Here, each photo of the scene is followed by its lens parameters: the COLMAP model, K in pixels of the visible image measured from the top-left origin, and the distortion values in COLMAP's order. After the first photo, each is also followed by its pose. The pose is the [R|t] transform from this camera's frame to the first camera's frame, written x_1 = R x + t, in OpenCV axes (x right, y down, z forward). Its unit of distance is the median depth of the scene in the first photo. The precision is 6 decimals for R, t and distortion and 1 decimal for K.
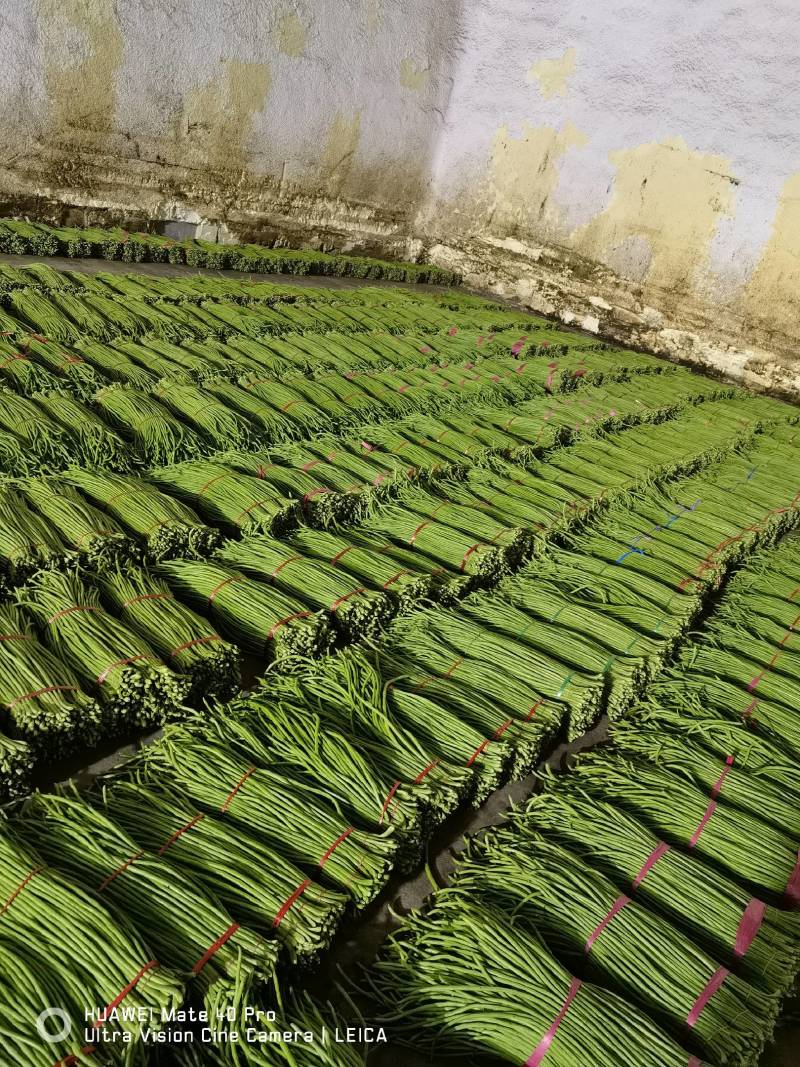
lens RADIAL K [[918.6, 0, 400.0], [0, 918.6, 533.5], [0, 0, 1]] dist [0.089101, -0.004606]
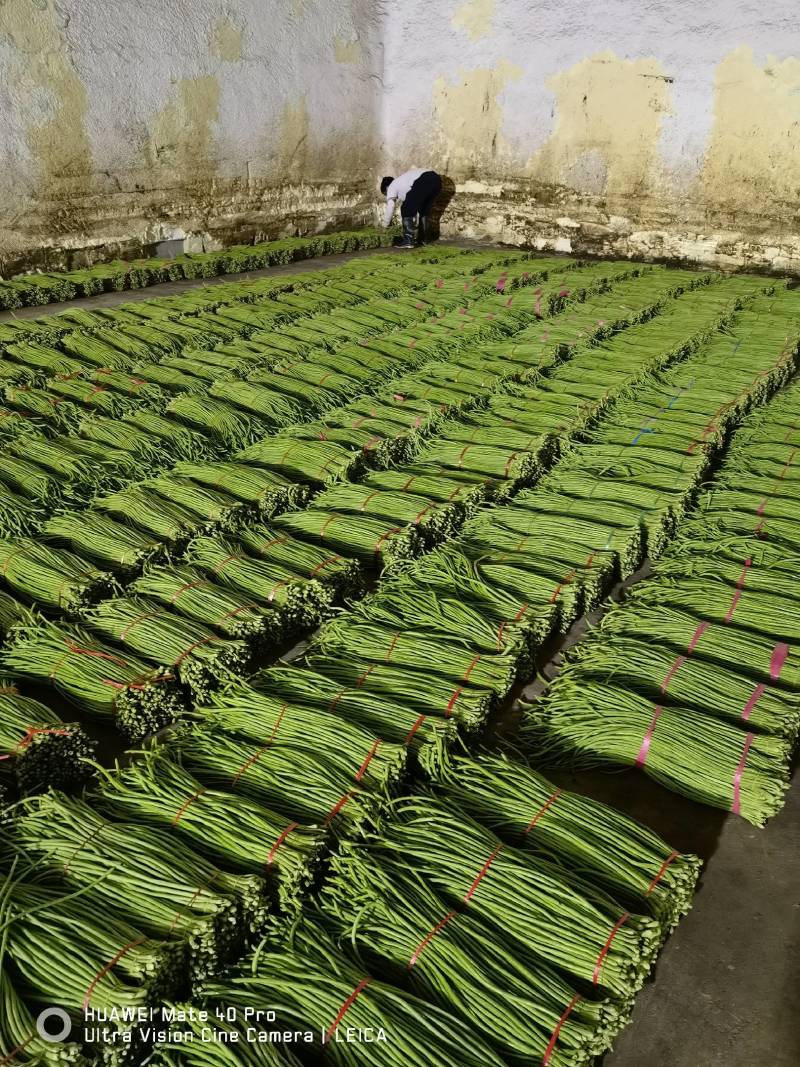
lens RADIAL K [[918.6, 0, 400.0], [0, 918.6, 533.5], [0, 0, 1]] dist [0.089101, -0.004606]
pose [[0.974716, -0.221607, -0.028607, -0.035598], [0.222582, 0.974206, 0.037155, 0.025595], [0.019636, -0.042584, 0.998900, -0.148571]]
